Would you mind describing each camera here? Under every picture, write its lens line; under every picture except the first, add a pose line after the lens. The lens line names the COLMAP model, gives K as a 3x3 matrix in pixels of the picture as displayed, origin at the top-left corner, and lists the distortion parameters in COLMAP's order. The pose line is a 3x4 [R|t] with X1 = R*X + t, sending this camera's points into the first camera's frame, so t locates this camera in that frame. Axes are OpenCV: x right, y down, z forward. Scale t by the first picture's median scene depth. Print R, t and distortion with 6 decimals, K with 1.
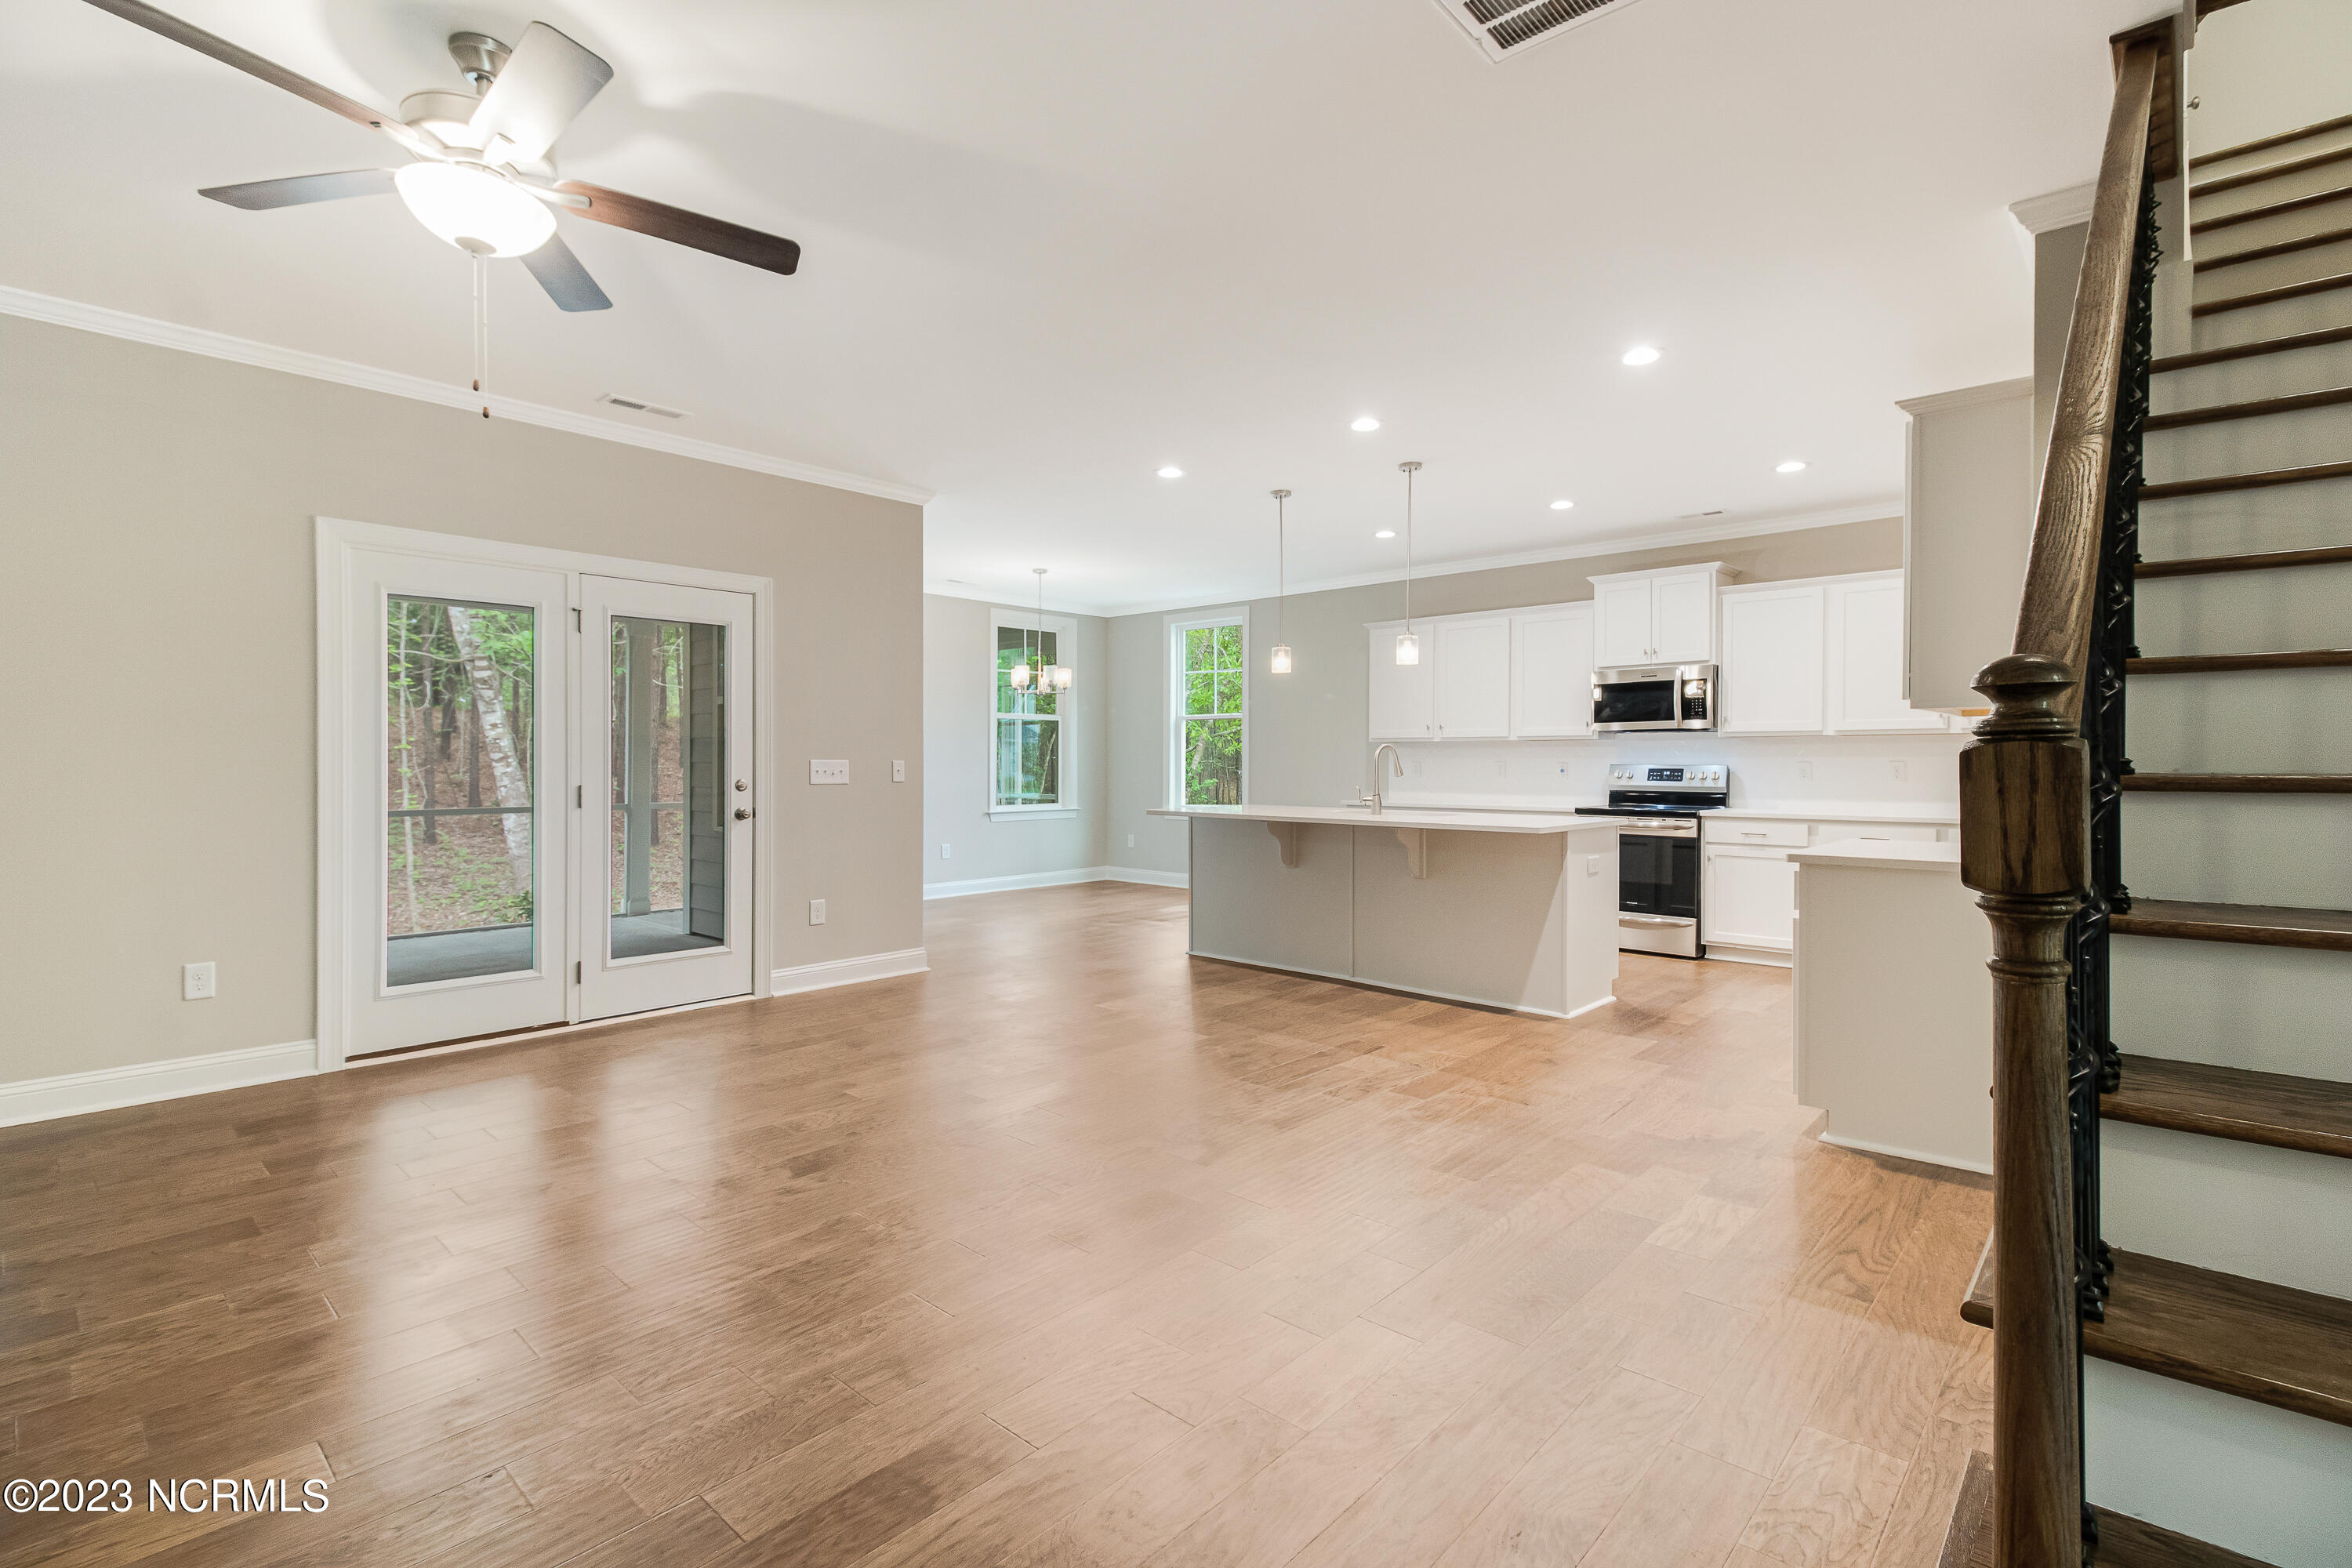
lens RADIAL K [[1108.8, 0, 1183.0], [0, 1108.8, 774.8], [0, 0, 1]] dist [0.020823, -0.000615]
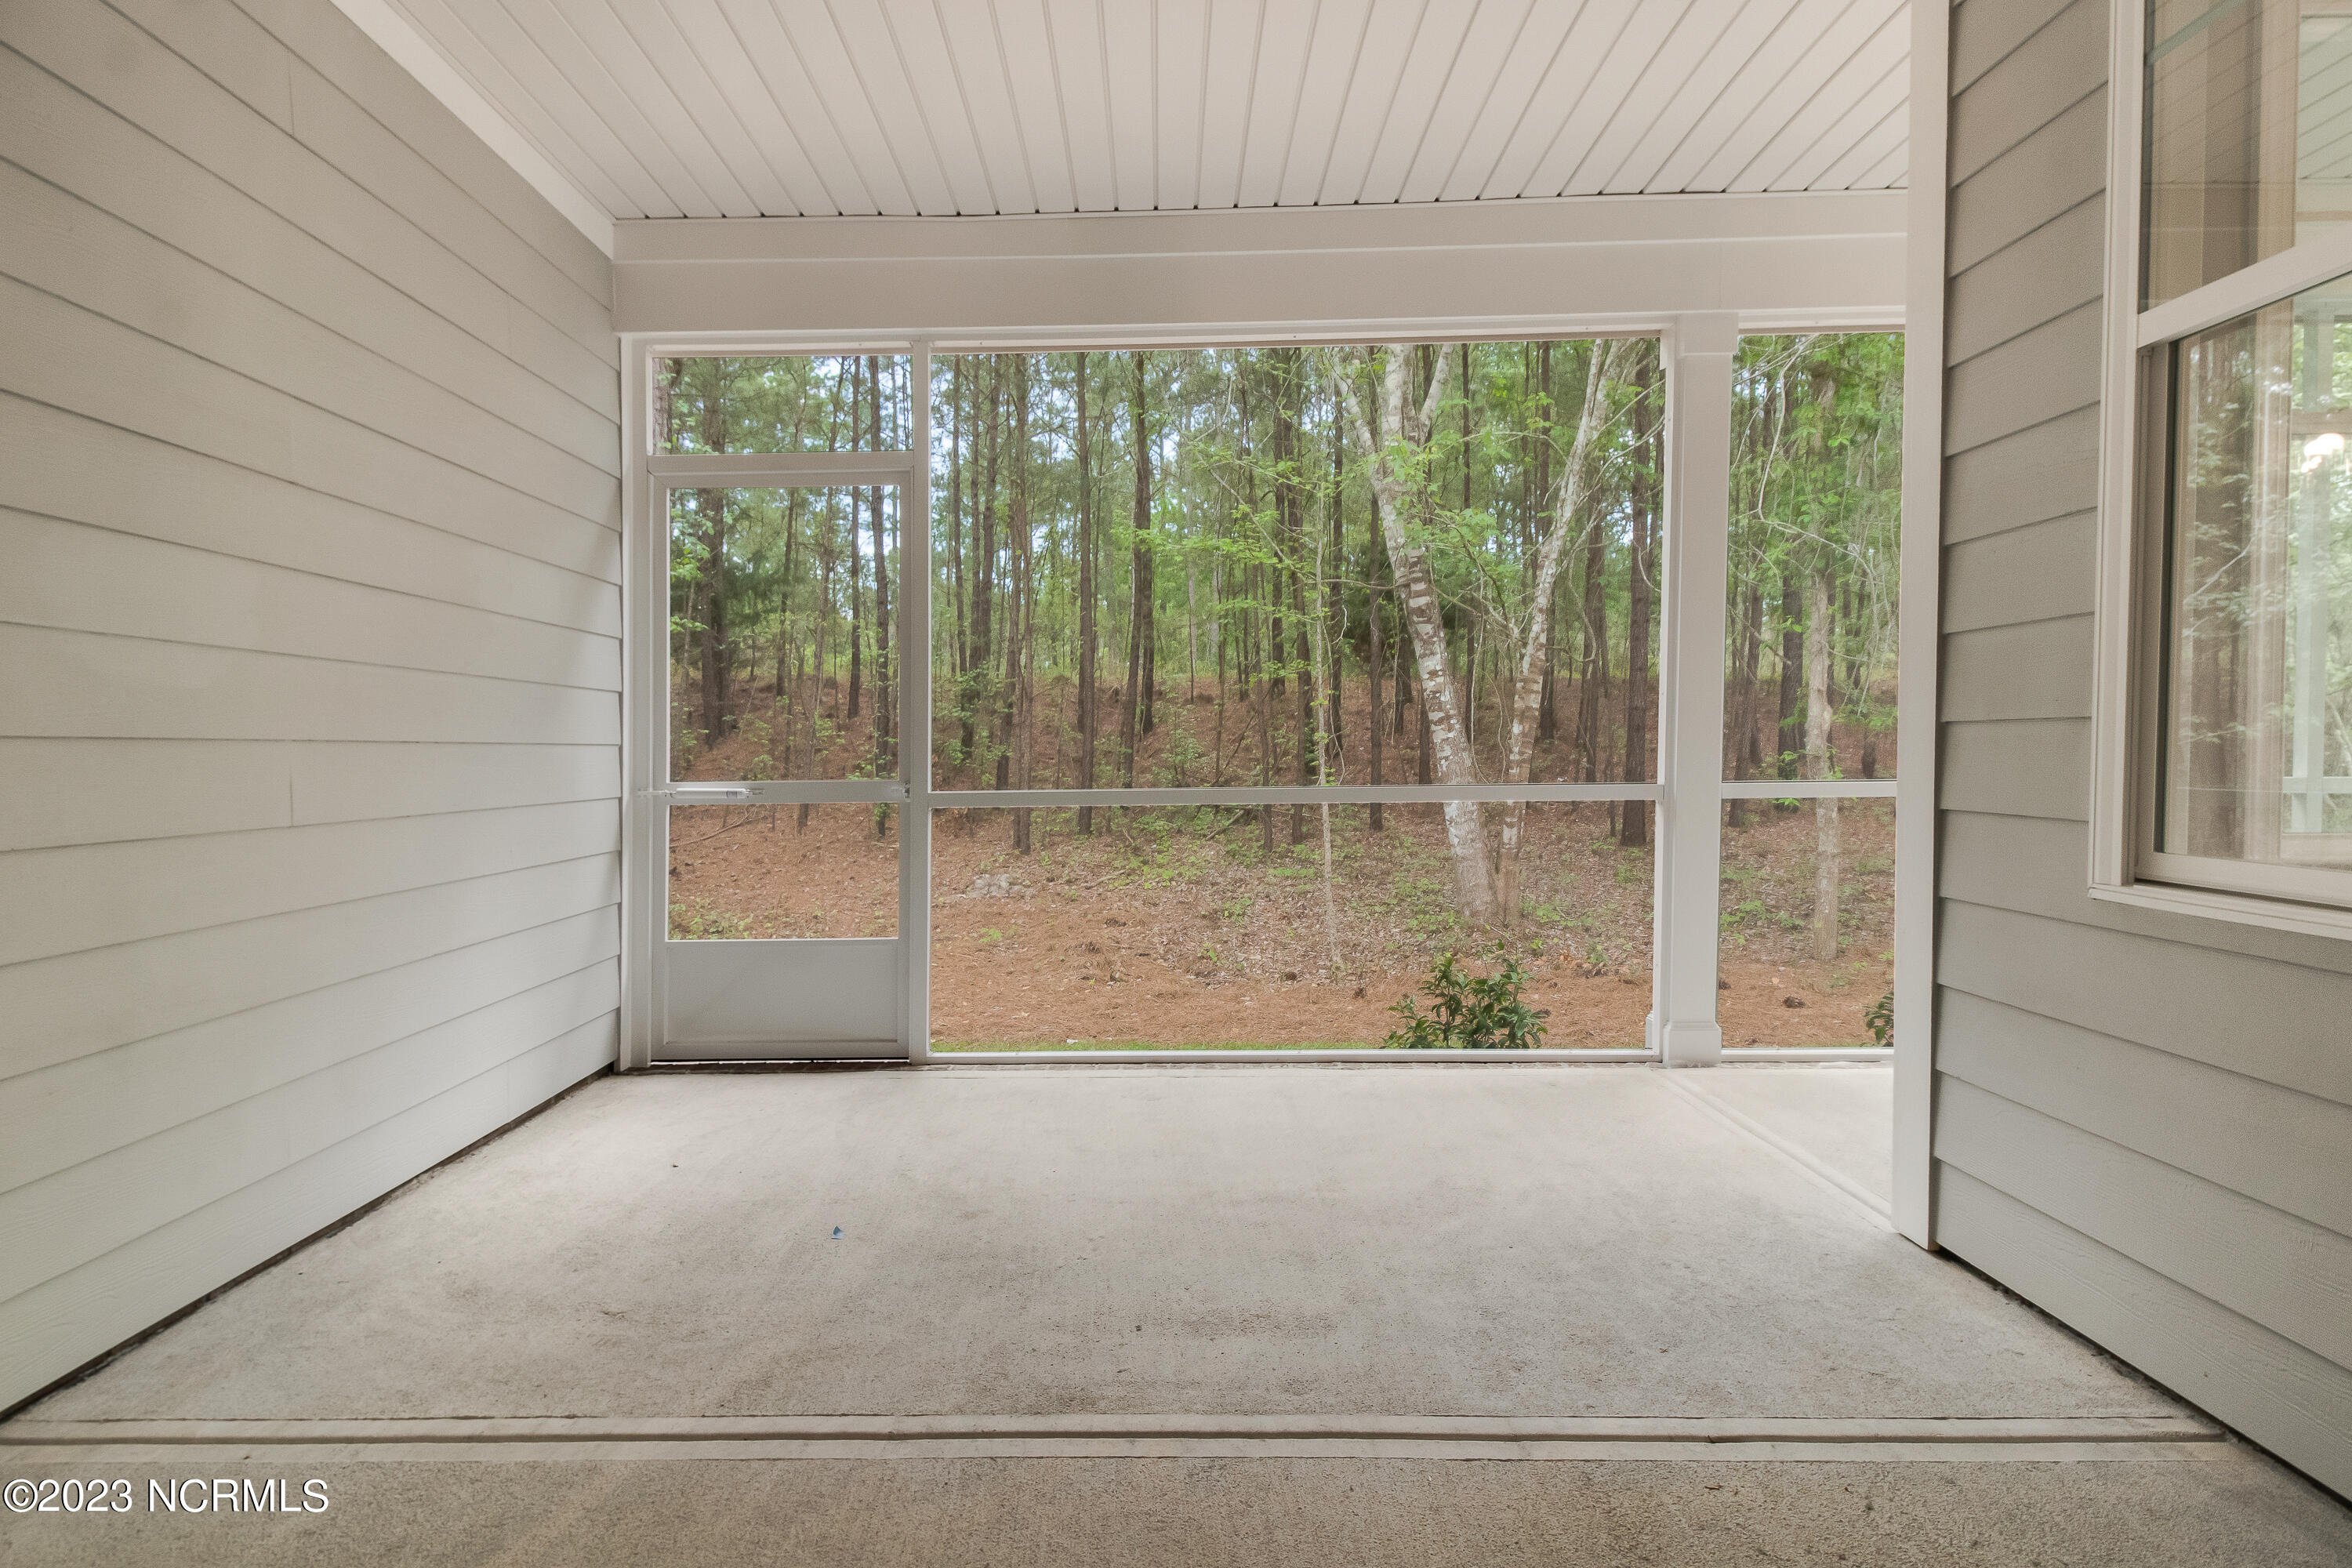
lens RADIAL K [[1082.7, 0, 1184.4], [0, 1082.7, 764.5], [0, 0, 1]] dist [0.023885, -0.012954]
pose [[0.690731, 0.004455, -0.723098, -0.535435], [-0.004128, 0.999989, 0.002218, 0.032347], [0.723100, 0.001453, 0.690742, 0.968283]]
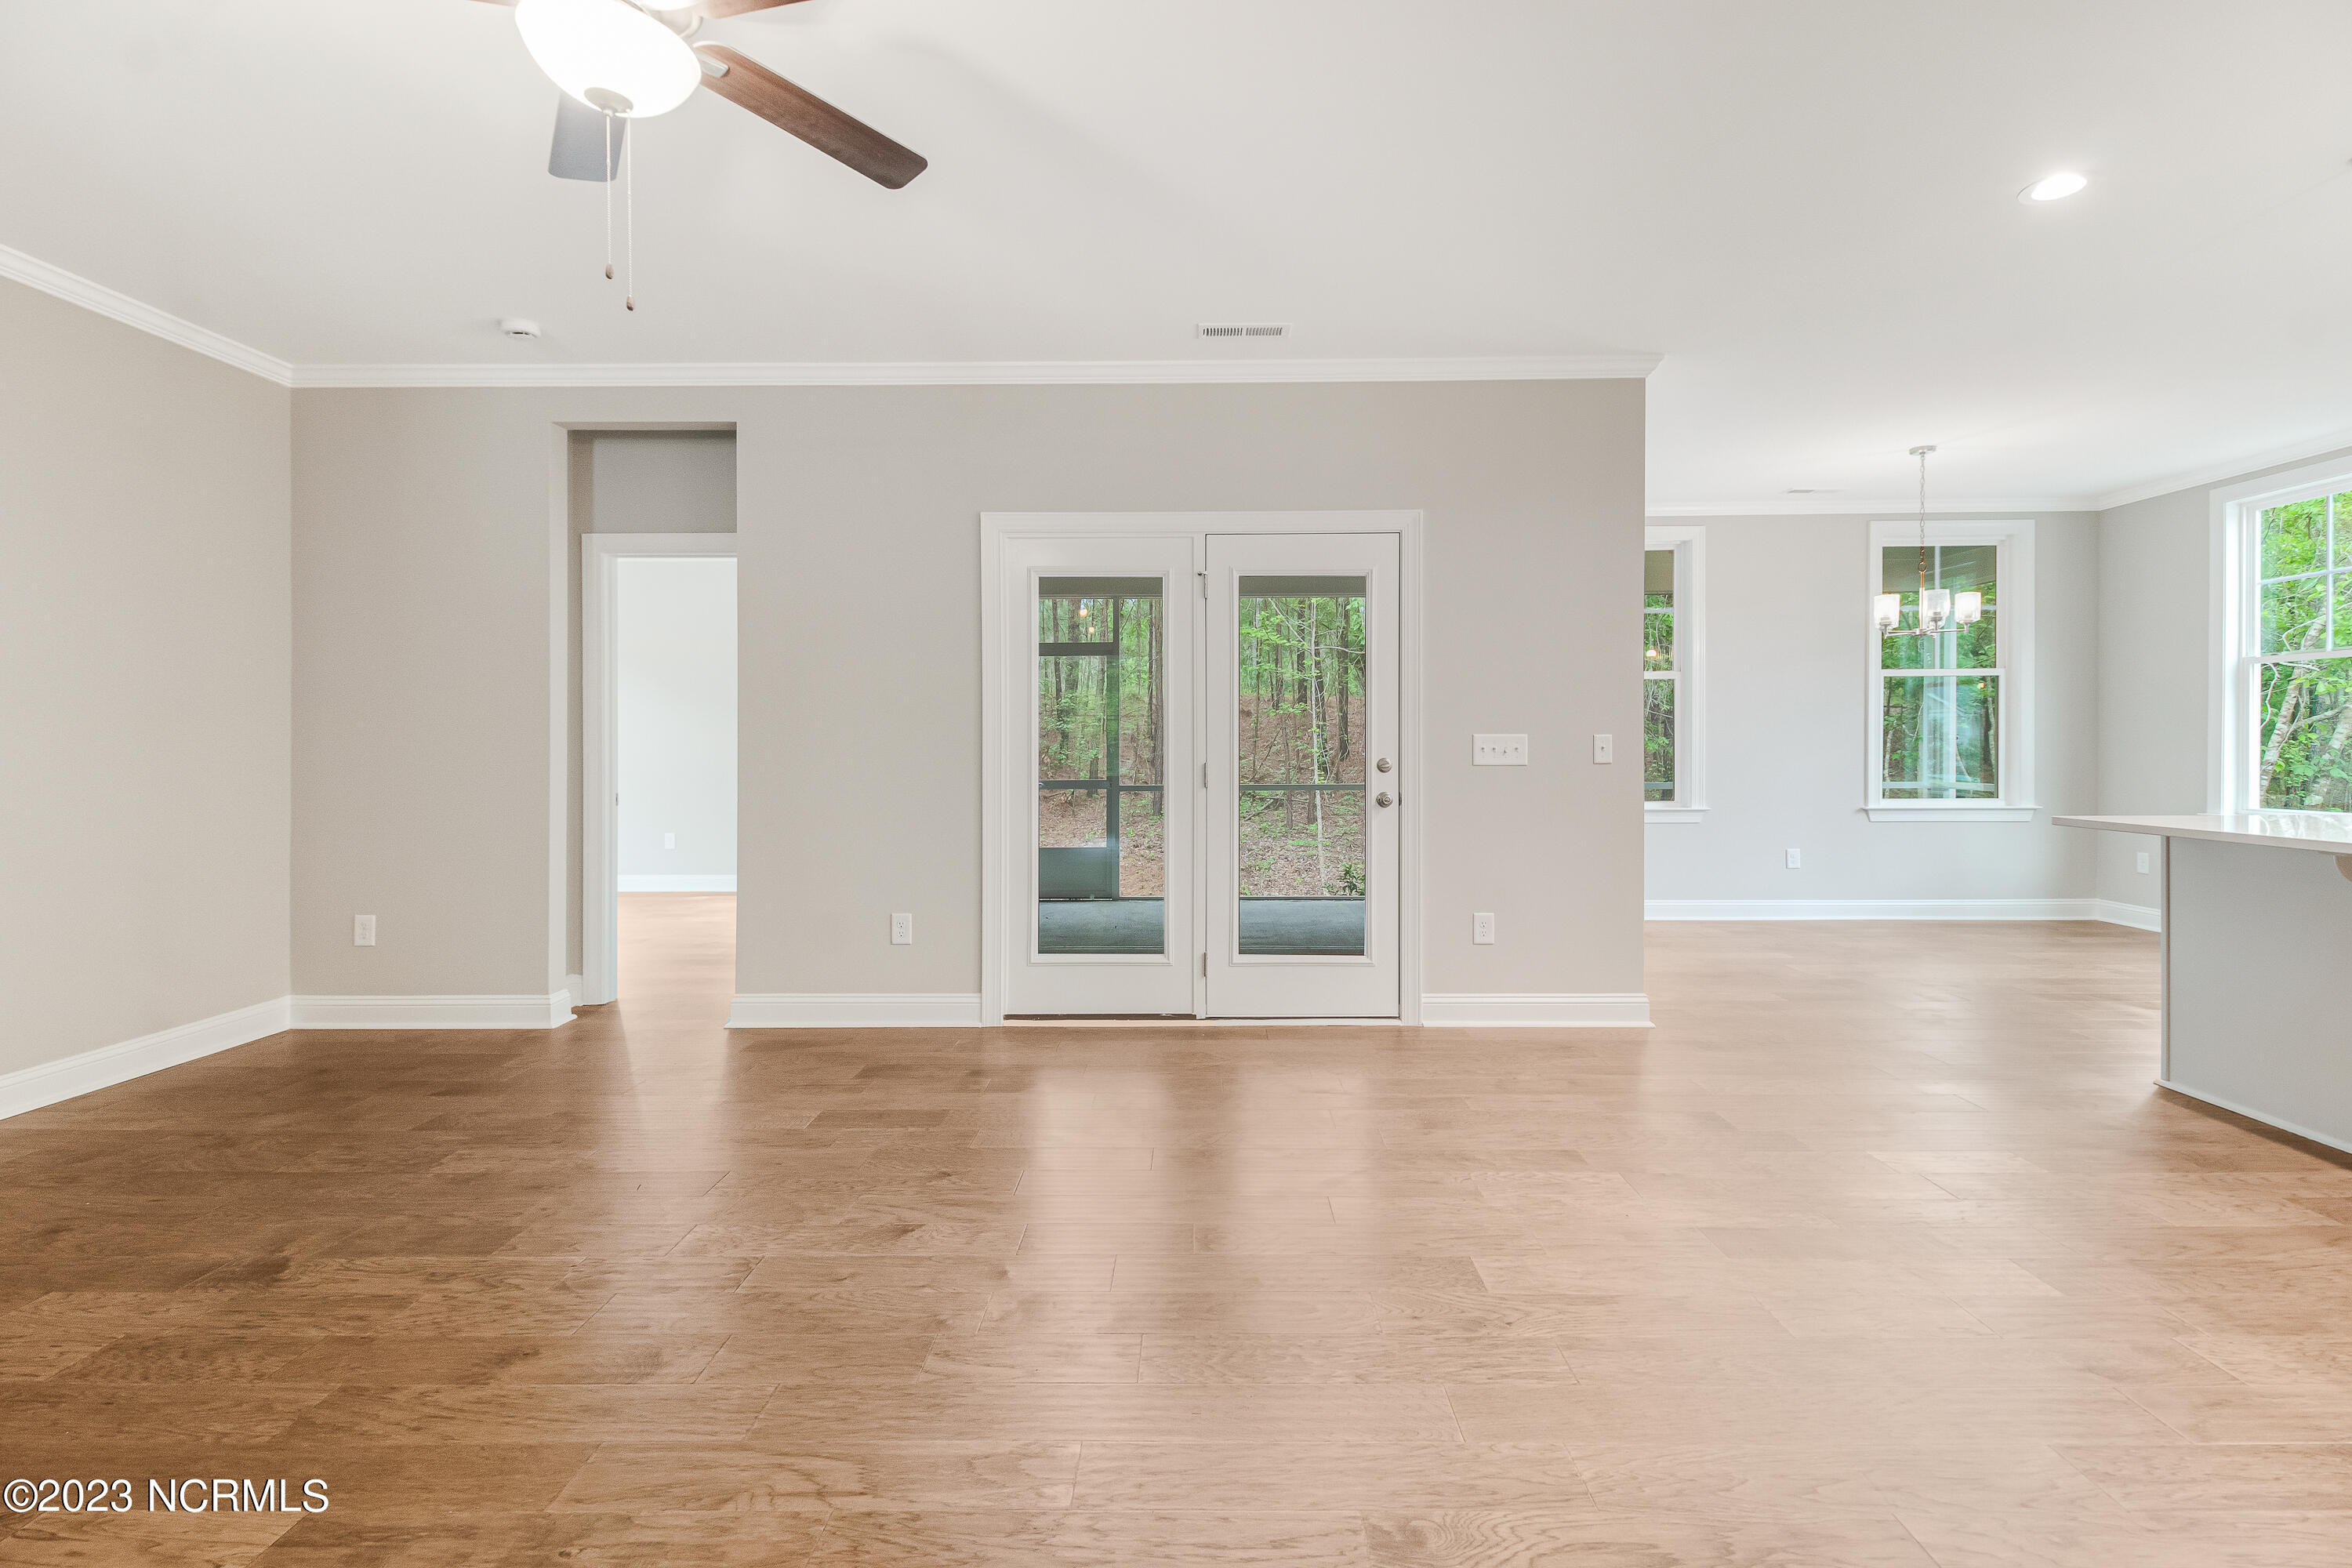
lens RADIAL K [[1082.7, 0, 1184.4], [0, 1082.7, 764.5], [0, 0, 1]] dist [0.023885, -0.012954]
pose [[0.659344, 0.010283, -0.751771, 0.113408], [-0.004165, 0.999941, 0.010024, 0.000998], [0.751829, -0.003478, 0.659348, 0.353578]]
